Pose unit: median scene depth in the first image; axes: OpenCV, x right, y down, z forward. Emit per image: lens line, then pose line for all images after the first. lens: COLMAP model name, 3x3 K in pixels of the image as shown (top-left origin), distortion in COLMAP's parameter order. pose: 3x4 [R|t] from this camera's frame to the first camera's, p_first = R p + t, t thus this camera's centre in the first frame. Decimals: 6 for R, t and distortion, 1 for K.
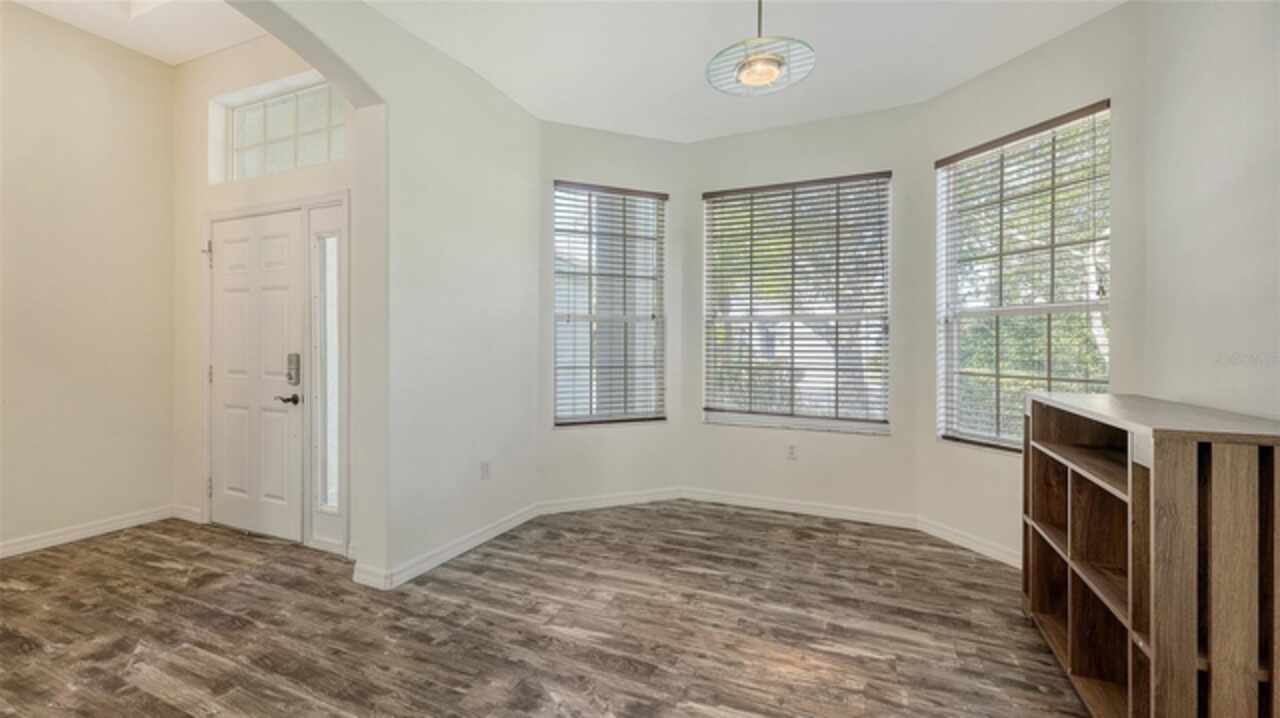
lens RADIAL K [[521.6, 0, 637.7], [0, 521.6, 348.0], [0, 0, 1]] dist [-0.022778, 0.000371]
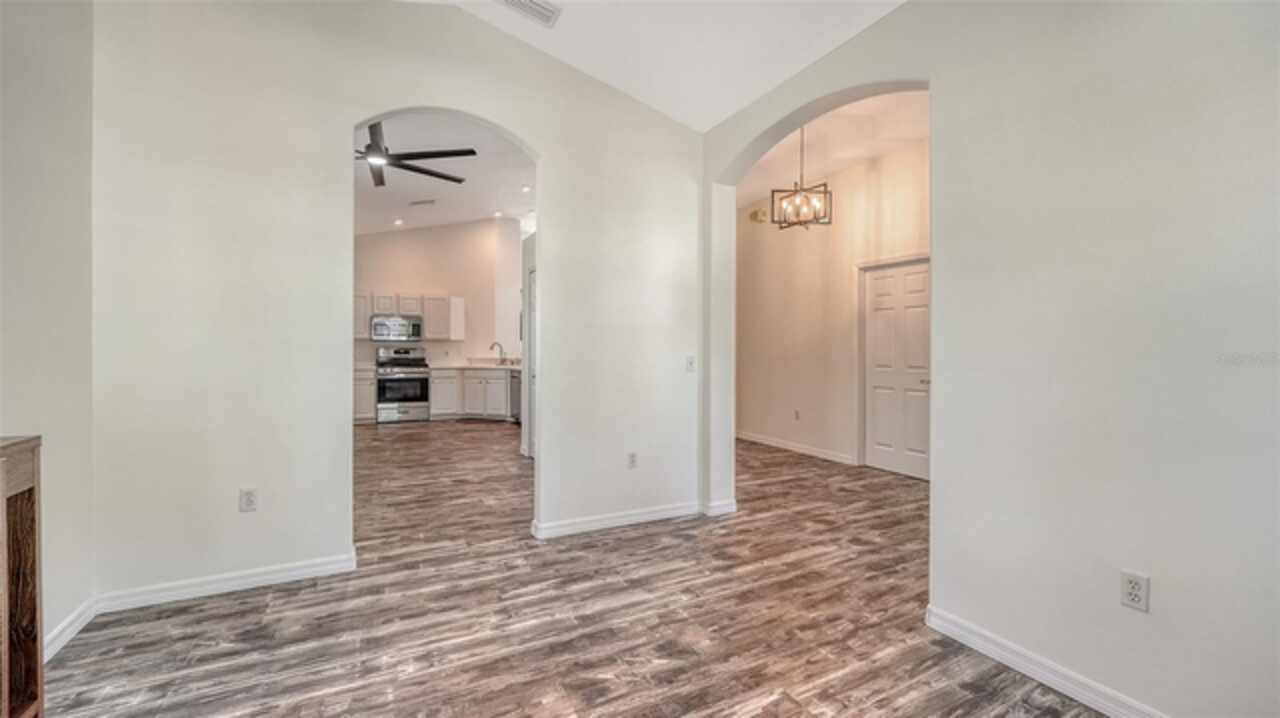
lens RADIAL K [[521.6, 0, 636.9], [0, 521.6, 358.4], [0, 0, 1]] dist [-0.022778, 0.000371]
pose [[-0.637070, 0.009692, -0.770745, 0.622241], [-0.010960, 0.999706, 0.021631, -0.006124], [0.770728, 0.022228, -0.636777, 1.407631]]
